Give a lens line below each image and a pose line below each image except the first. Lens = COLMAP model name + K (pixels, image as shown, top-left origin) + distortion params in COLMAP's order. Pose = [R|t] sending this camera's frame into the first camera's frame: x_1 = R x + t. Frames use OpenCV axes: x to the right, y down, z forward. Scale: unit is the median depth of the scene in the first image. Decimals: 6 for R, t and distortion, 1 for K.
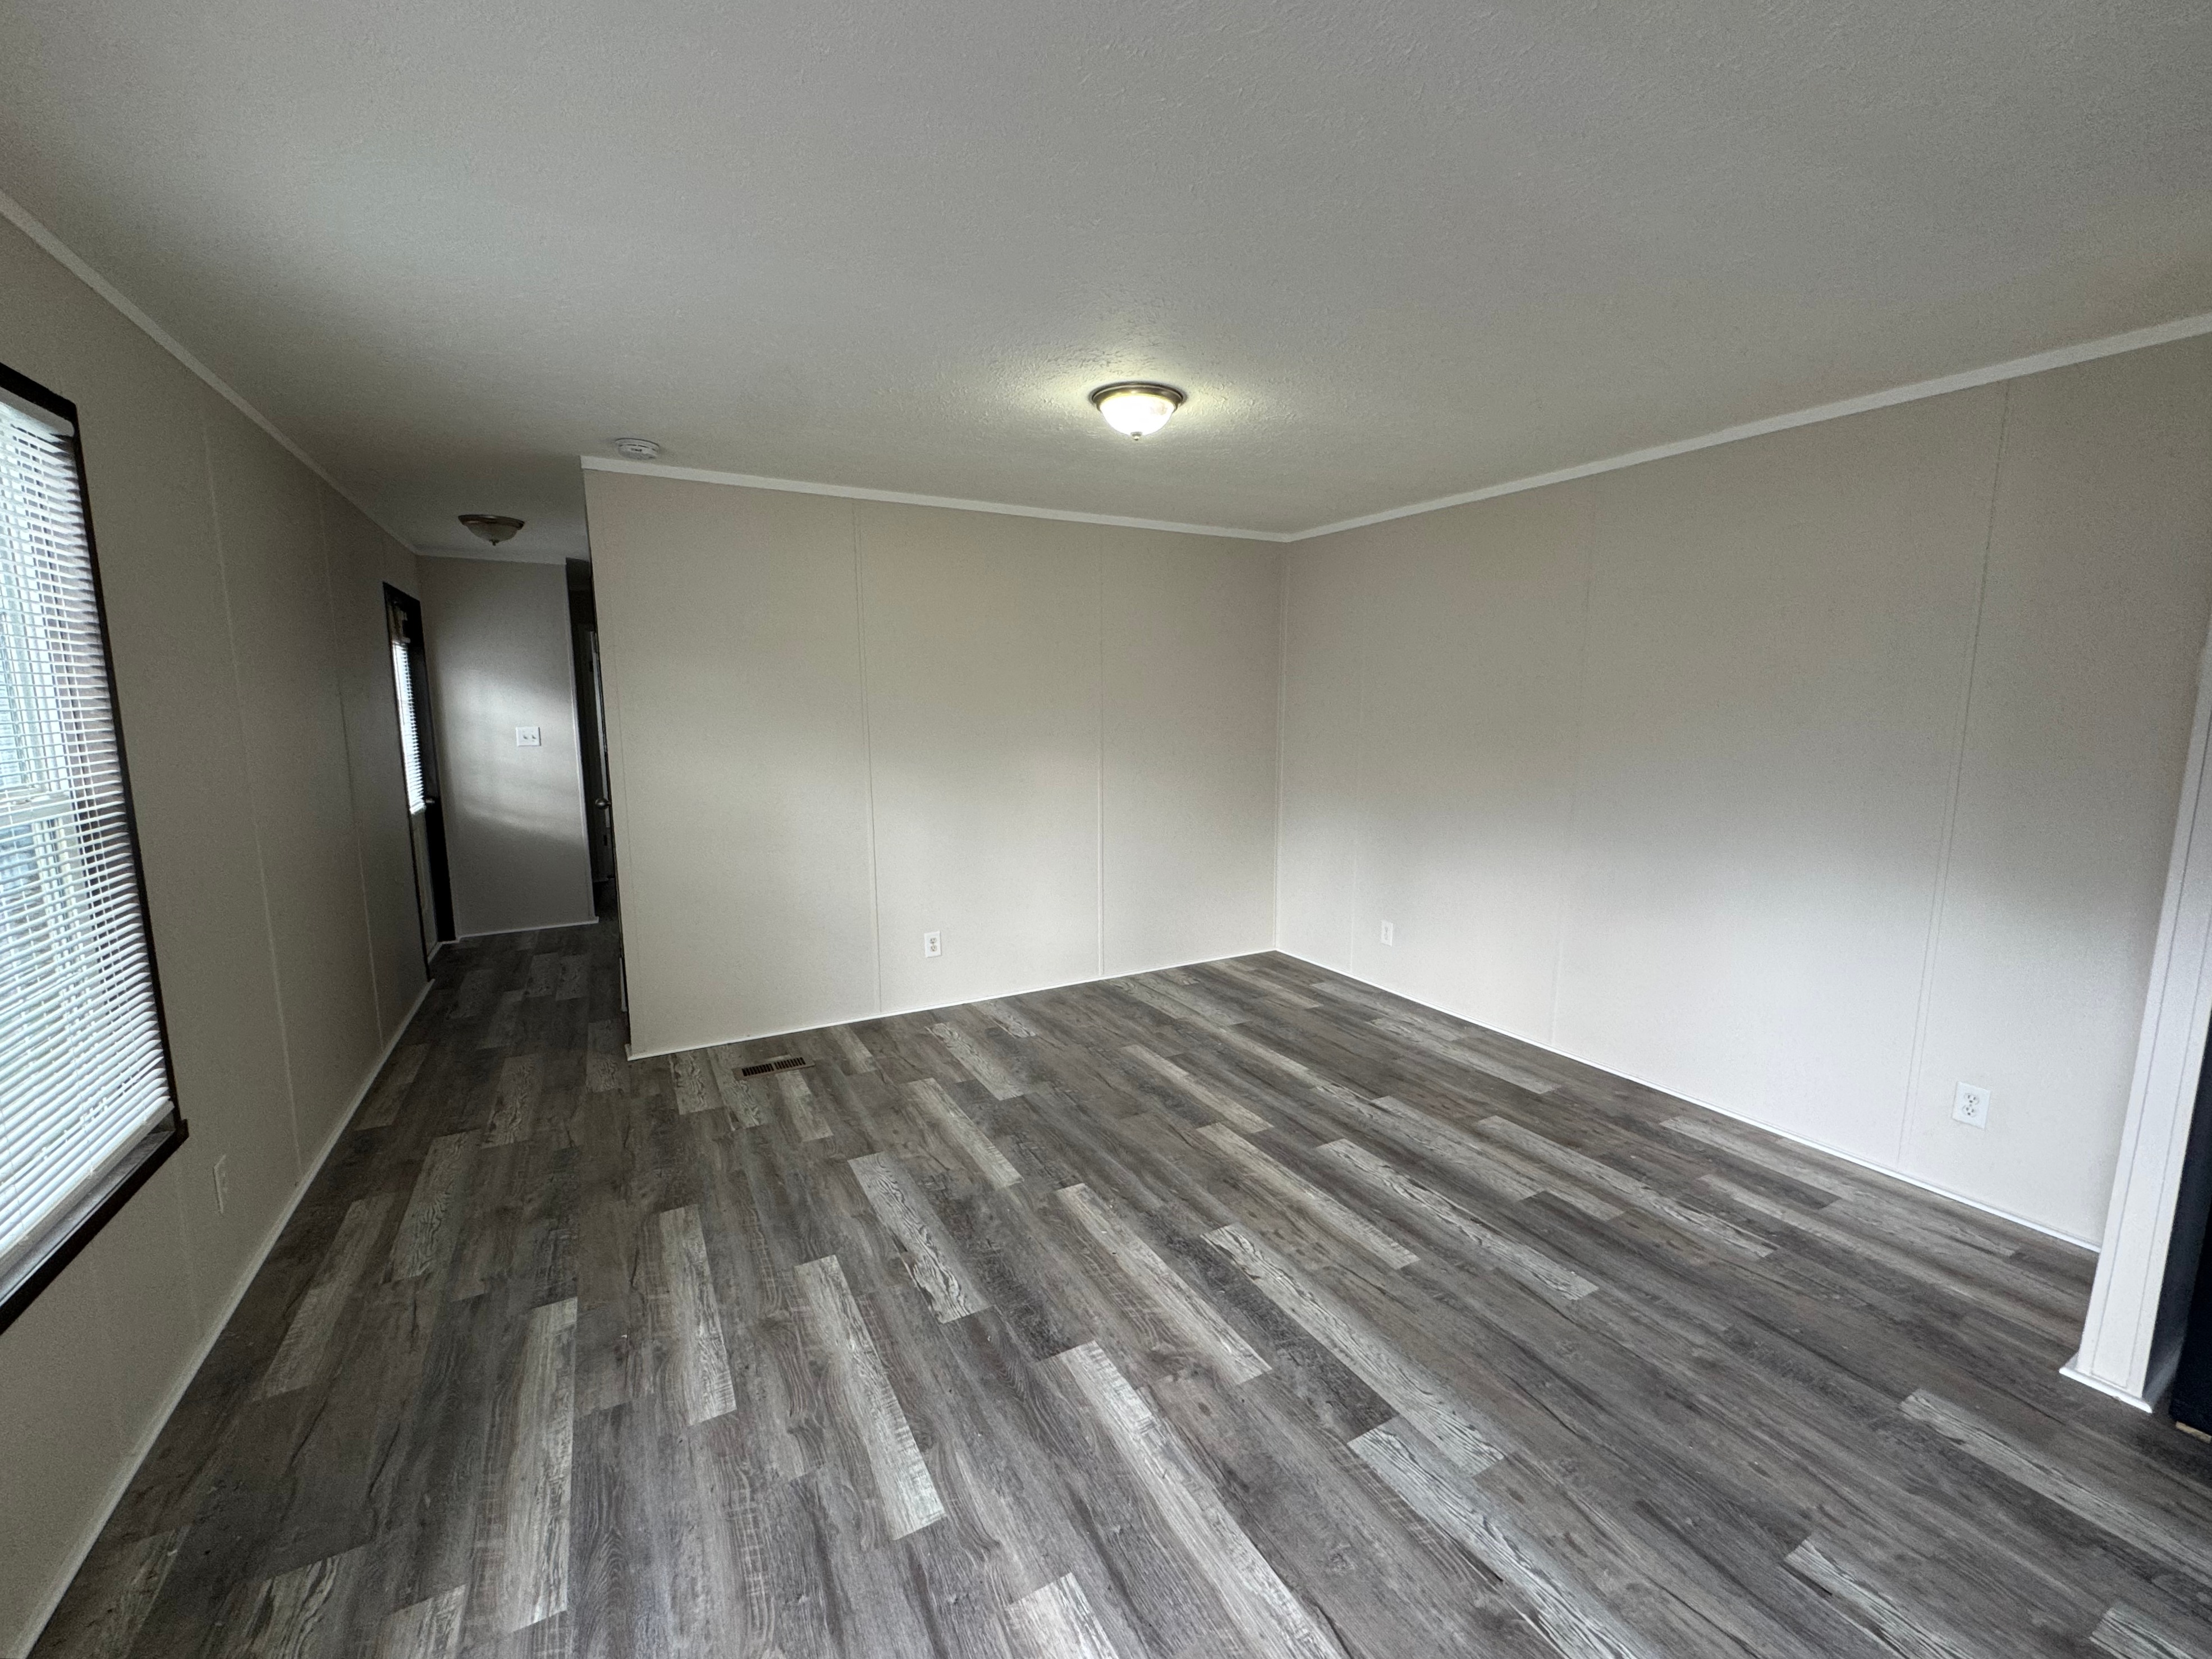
lens RADIAL K [[884.4, 0, 1104.1], [0, 884.4, 831.4], [0, 0, 1]] dist [0.000542, 0.000015]
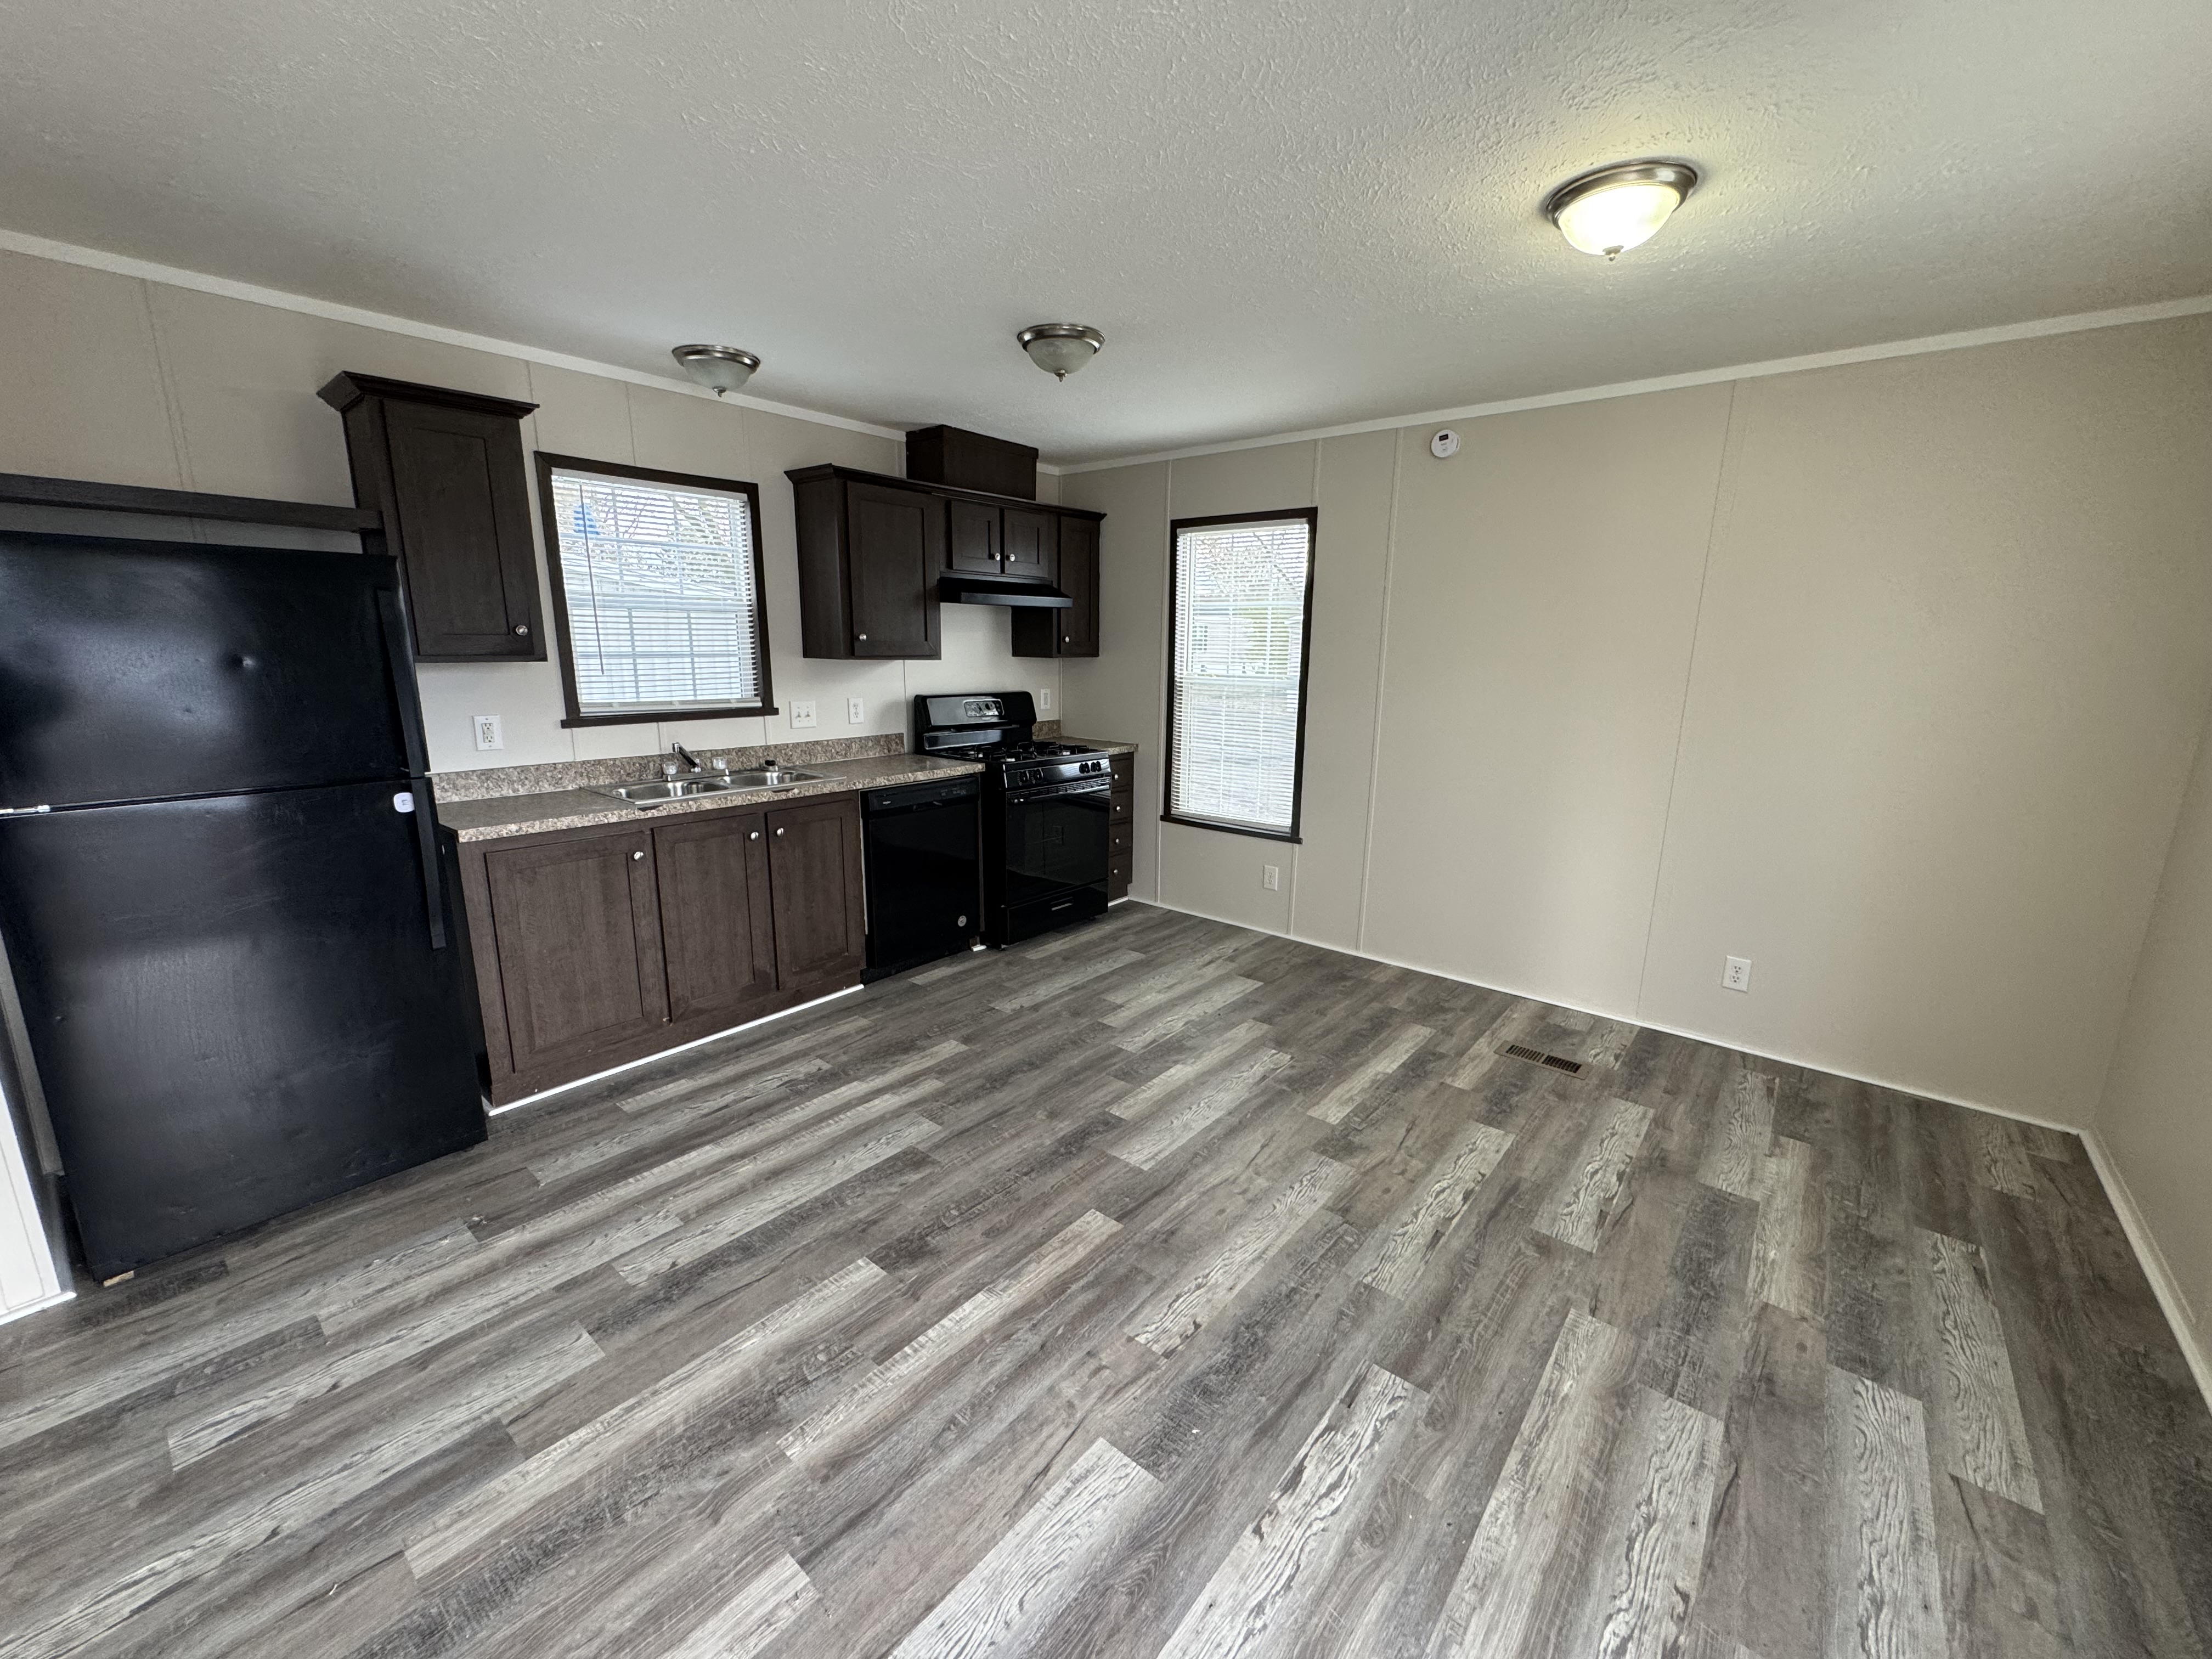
lens RADIAL K [[884.4, 0, 1103.7], [0, 884.4, 830.9], [0, 0, 1]] dist [0.000542, 0.000015]
pose [[-0.362049, -0.199405, 0.910581, -0.155744], [0.117651, 0.959265, 0.256844, -0.014501], [-0.924705, 0.200121, -0.323841, 0.098608]]
